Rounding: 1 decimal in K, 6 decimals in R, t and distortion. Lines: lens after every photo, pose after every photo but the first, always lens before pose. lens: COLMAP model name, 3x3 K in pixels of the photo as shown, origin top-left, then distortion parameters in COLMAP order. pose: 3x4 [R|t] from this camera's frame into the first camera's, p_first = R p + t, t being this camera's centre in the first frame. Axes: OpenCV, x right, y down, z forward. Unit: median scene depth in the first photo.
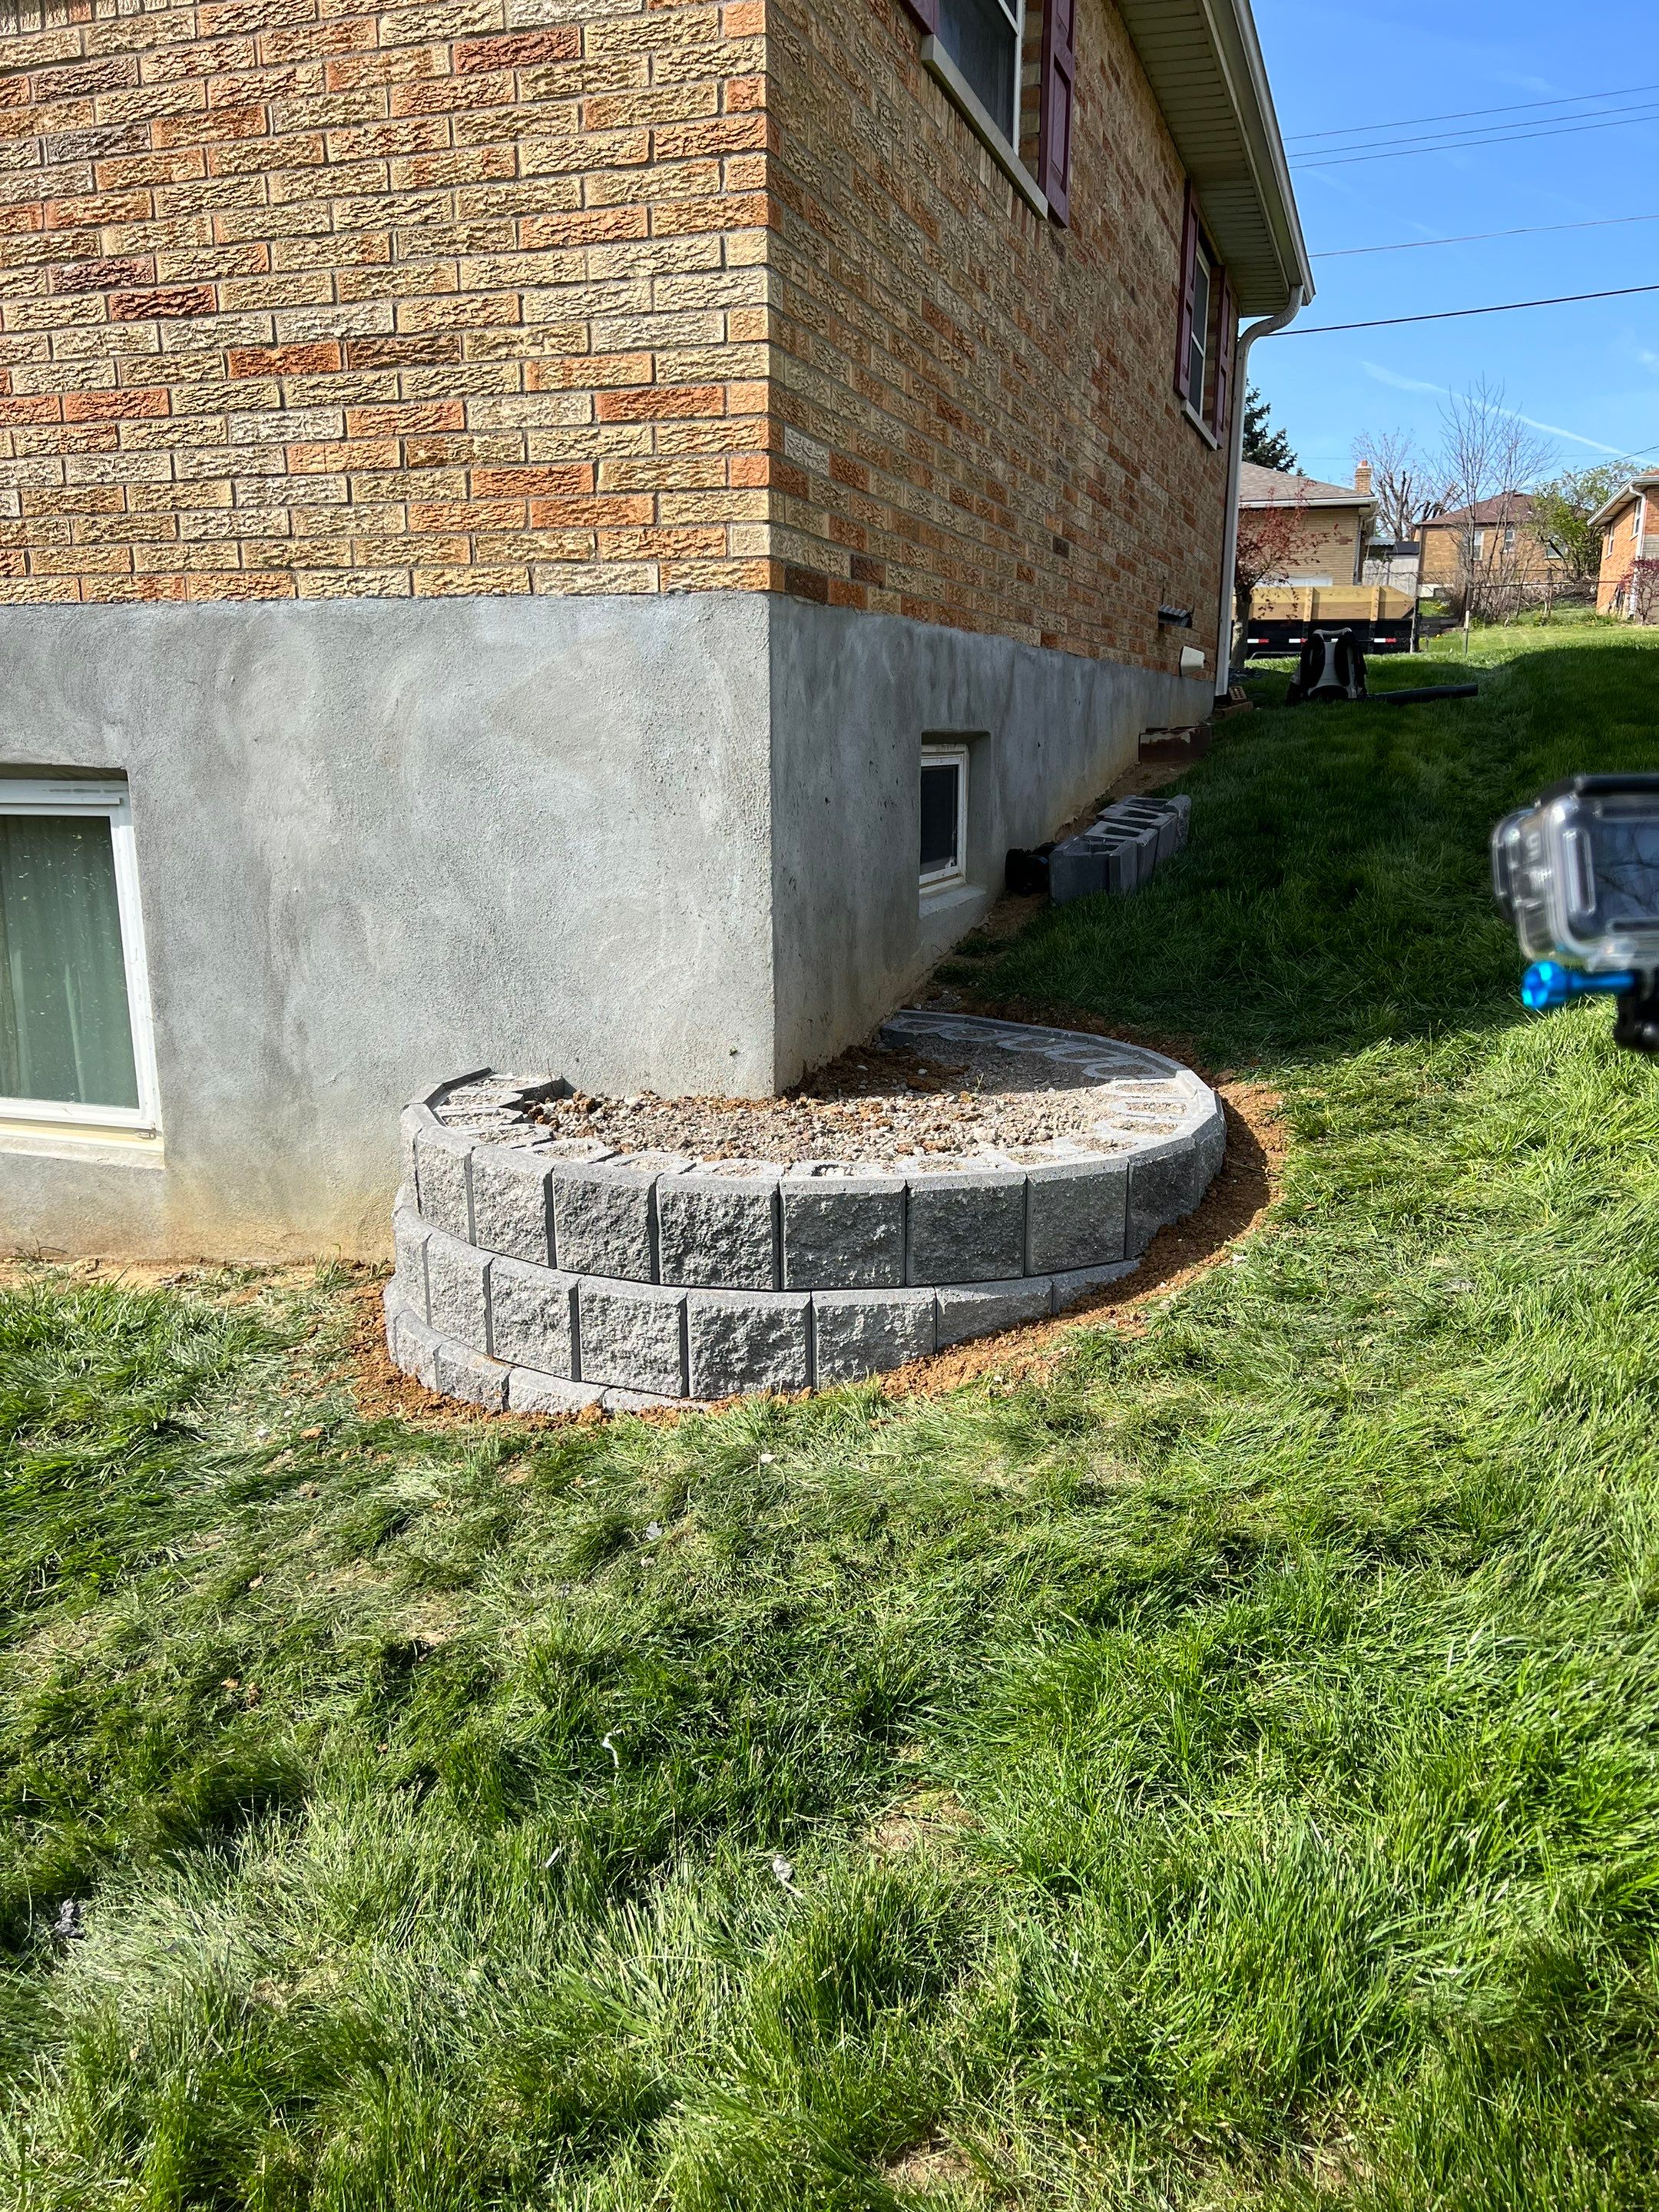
lens RADIAL K [[1666.4, 0, 840.9], [0, 1666.4, 1127.8], [0, 0, 1]] dist [0.040344, -0.042901]
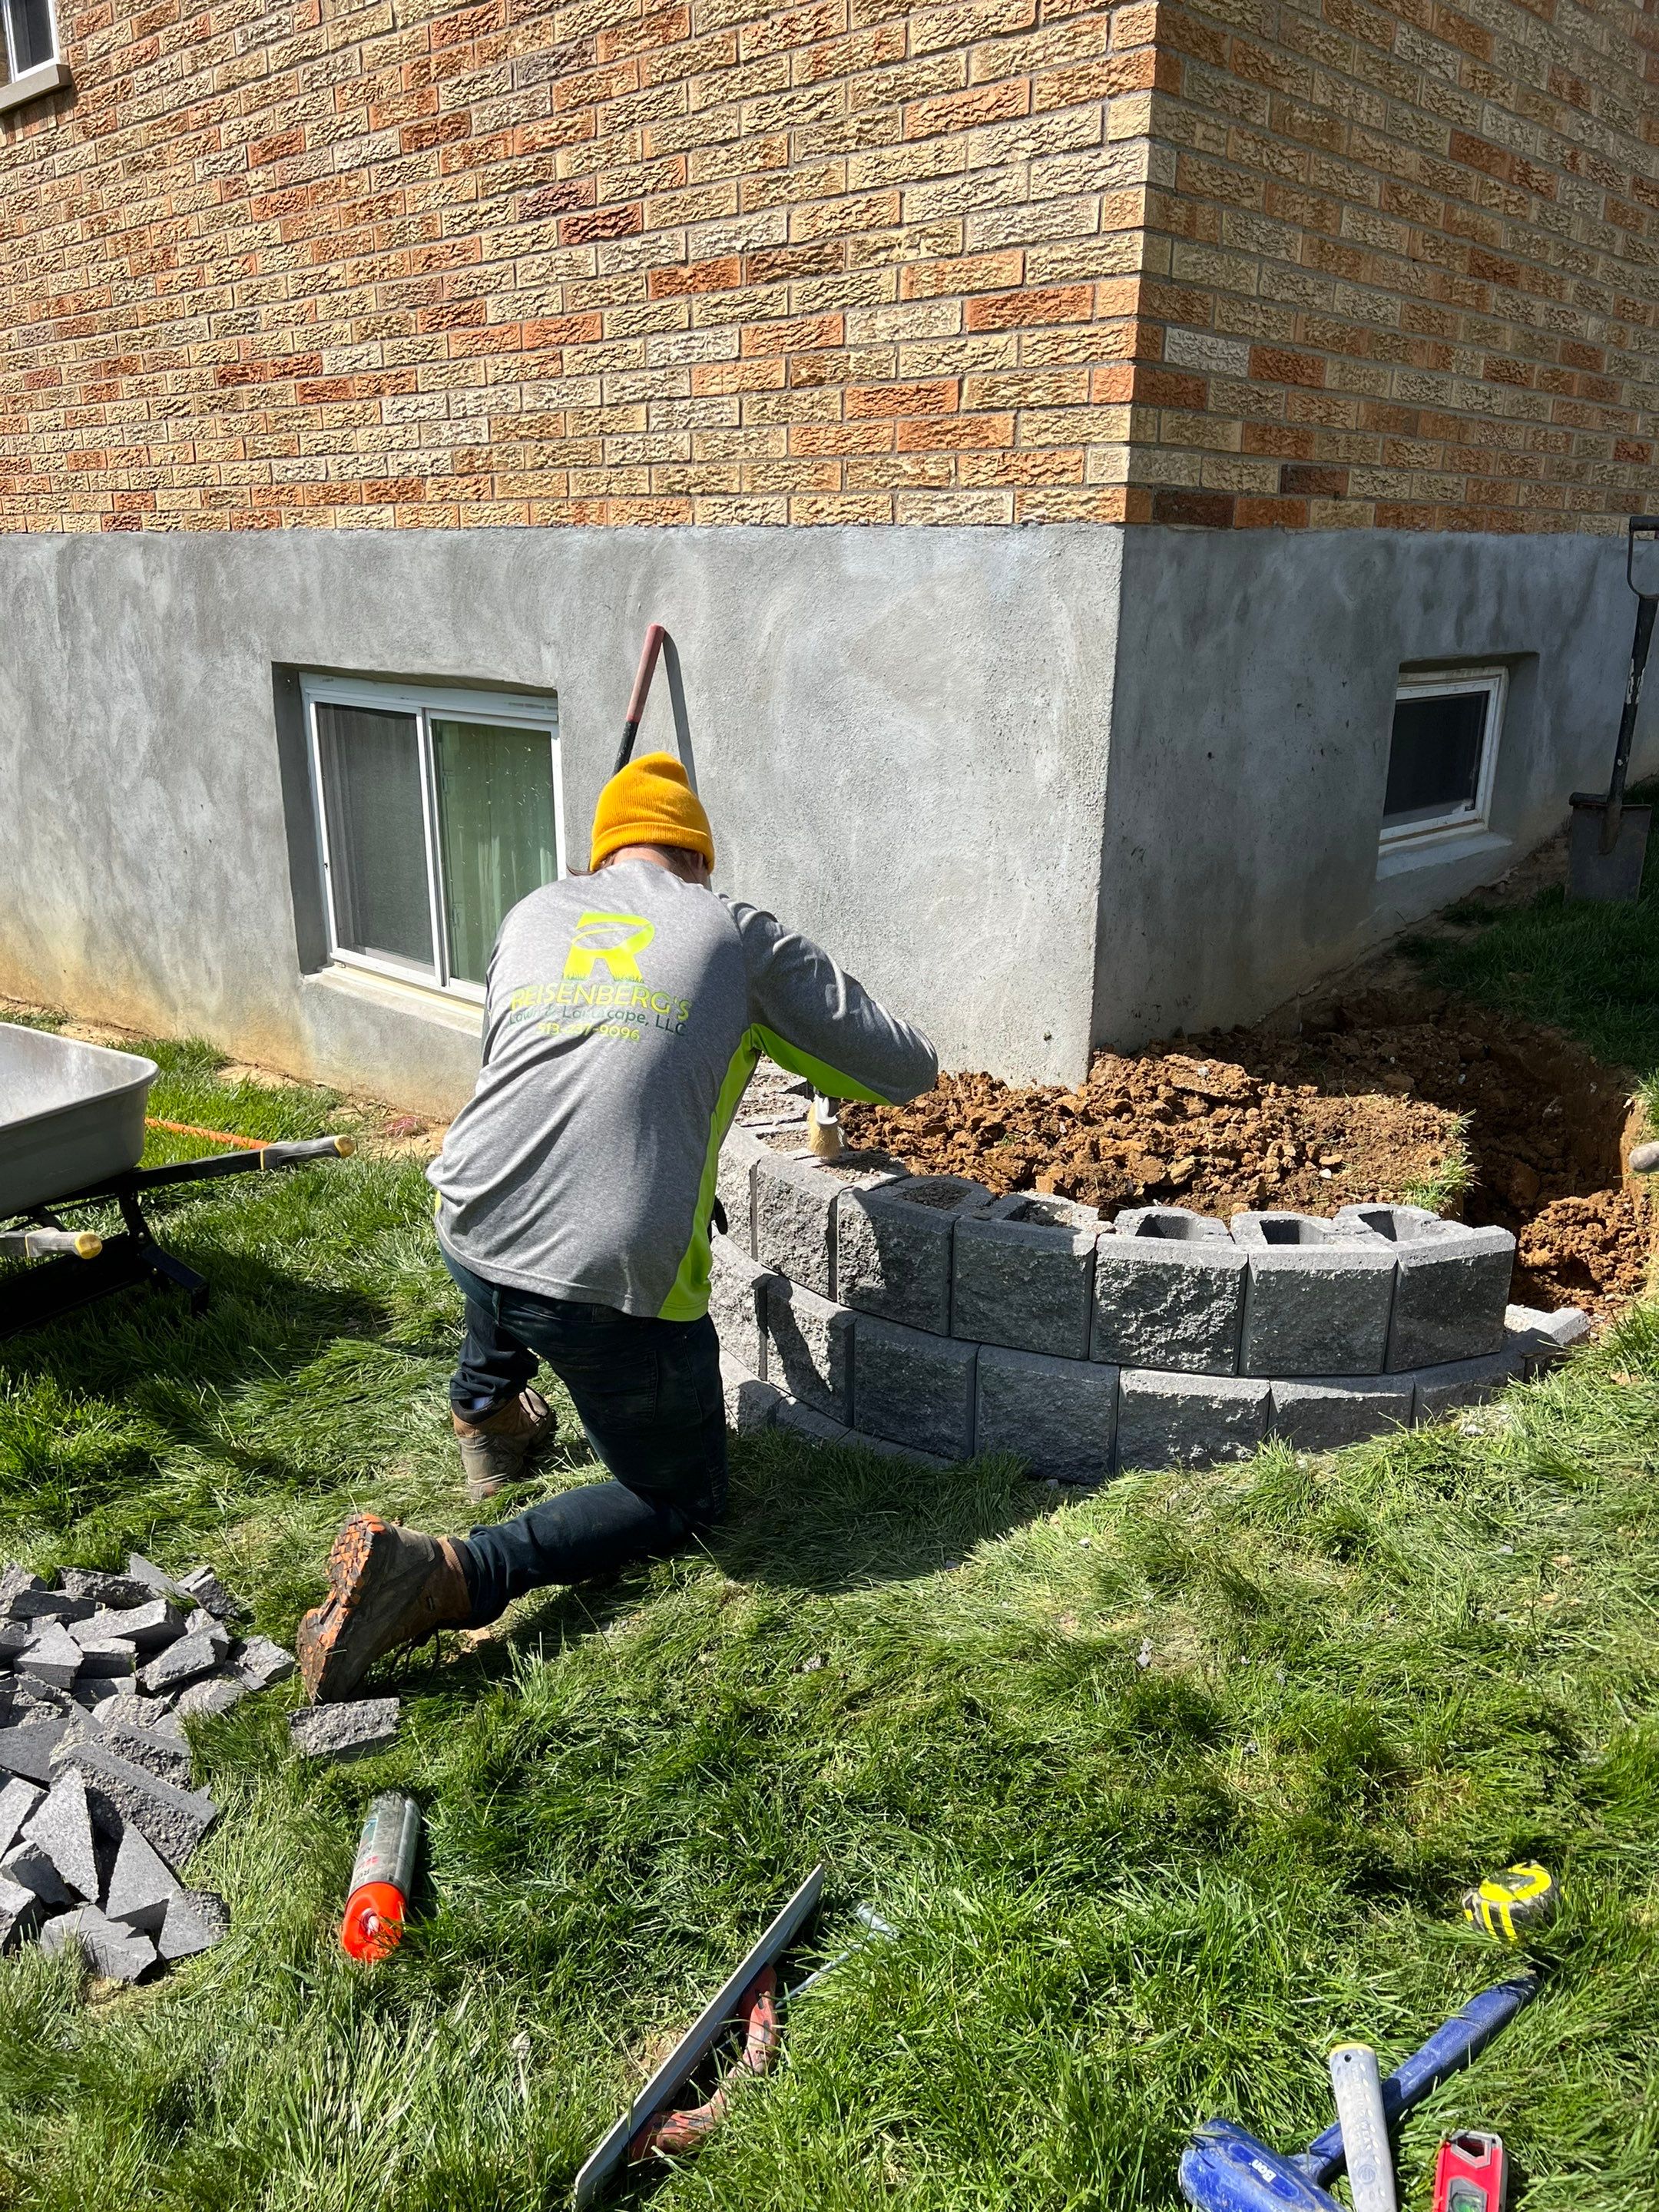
lens RADIAL K [[1662.8, 0, 825.3], [0, 1662.8, 1111.3], [0, 0, 1]] dist [0.036924, -0.036151]
pose [[0.905180, 0.138909, -0.401687, 0.200265], [-0.106307, 0.989040, 0.102468, -0.087169], [0.411518, -0.050050, 0.910026, 0.123866]]
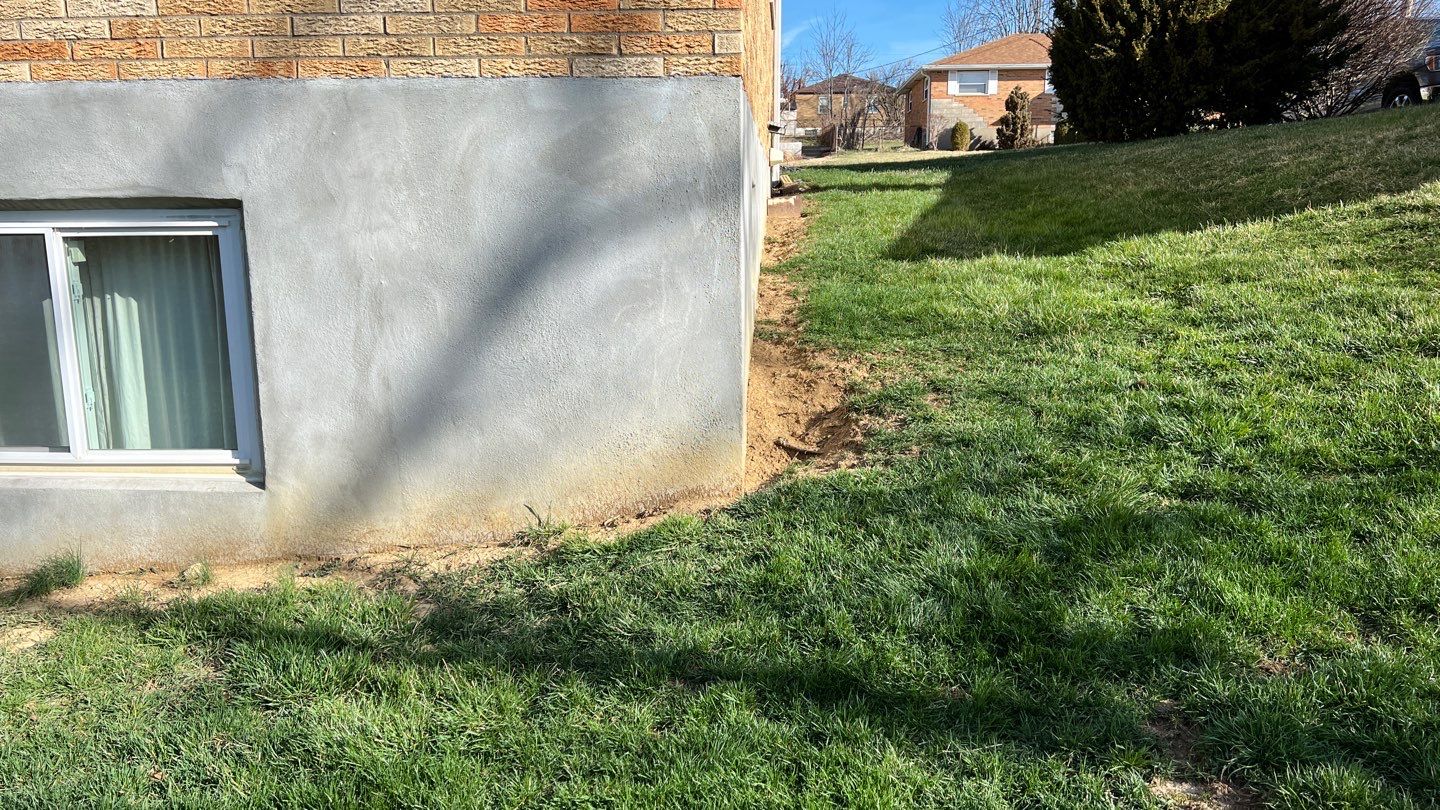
lens RADIAL K [[1075.5, 0, 720.0], [0, 1075.5, 405.0], [0, 0, 1]] dist [0.054551, -0.057007]
pose [[0.965102, -0.053641, 0.256323, -0.319384], [0.069534, 0.996153, -0.053340, 0.031629], [-0.252476, 0.069301, 0.965118, 0.062720]]
